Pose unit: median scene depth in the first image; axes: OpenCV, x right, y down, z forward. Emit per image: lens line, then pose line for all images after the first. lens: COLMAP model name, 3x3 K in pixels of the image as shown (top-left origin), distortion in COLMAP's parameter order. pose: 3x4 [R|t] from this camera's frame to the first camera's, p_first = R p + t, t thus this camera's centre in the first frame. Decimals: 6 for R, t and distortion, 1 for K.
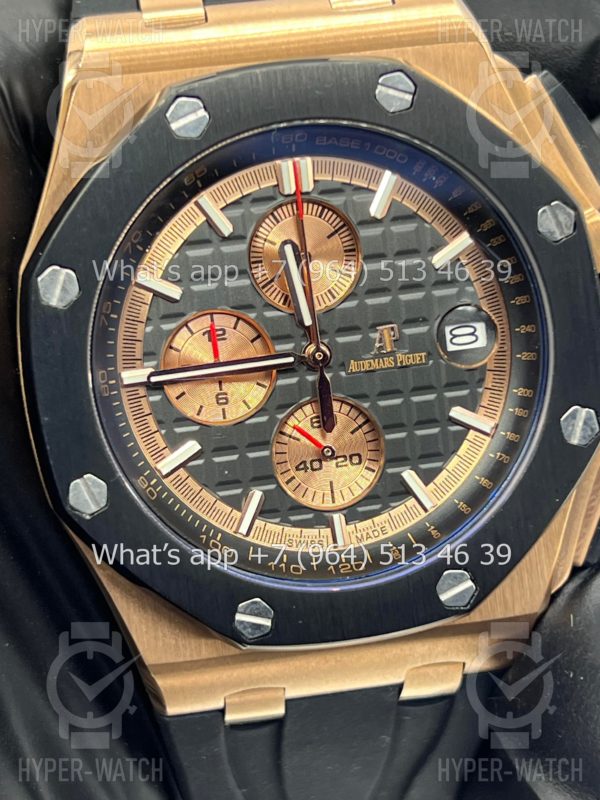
lens RADIAL K [[1947.3, 0, 300.0], [0, 1947.3, 400.0], [0, 0, 1]] dist [0.291860, -0.304621]
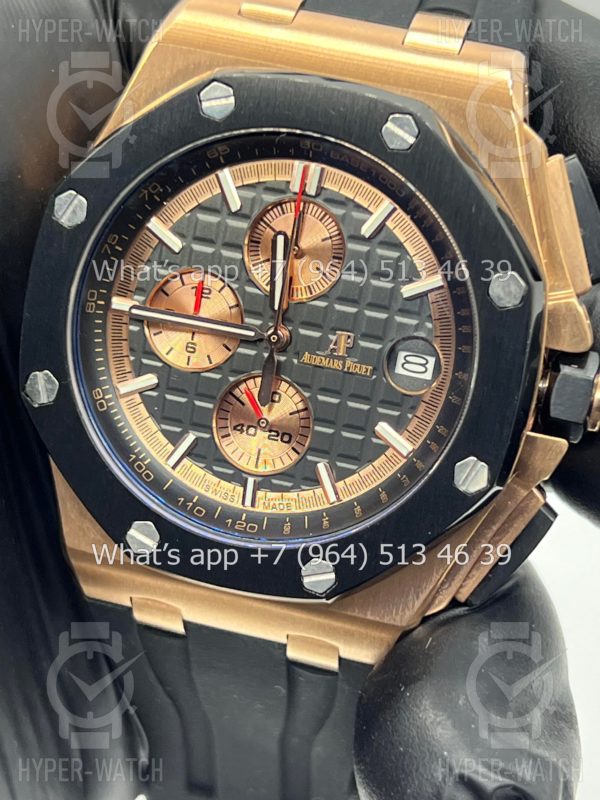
lens RADIAL K [[1947.3, 0, 300.0], [0, 1947.3, 400.0], [0, 0, 1]] dist [0.291860, -0.304621]
pose [[0.900638, 0.324787, -0.288729, 0.354399], [-0.314811, 0.945629, 0.081728, -0.084532], [0.299575, 0.017288, 0.953916, -0.061331]]
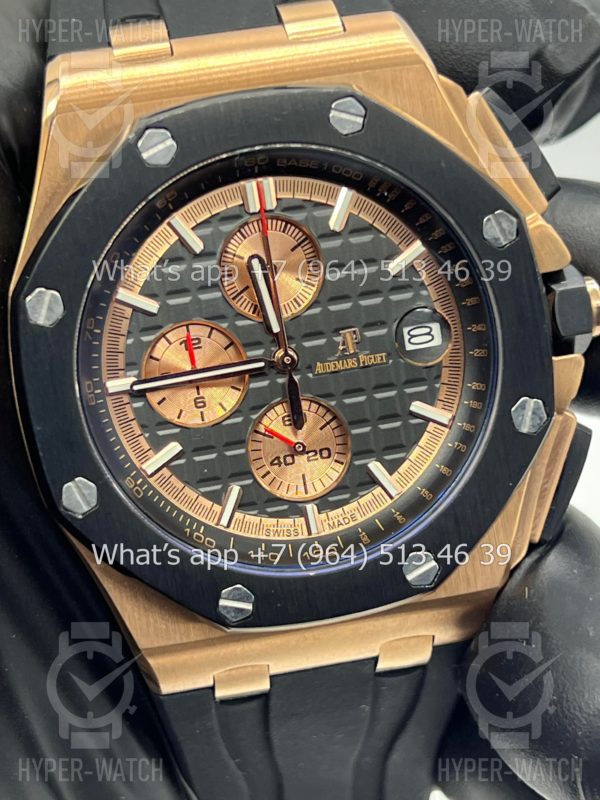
lens RADIAL K [[1947.3, 0, 300.0], [0, 1947.3, 400.0], [0, 0, 1]] dist [0.291860, -0.304621]
pose [[0.999295, -0.037334, -0.003938, 0.020133], [0.037392, 0.999175, 0.015821, -0.017161], [0.003344, -0.015957, 0.999867, -0.087020]]
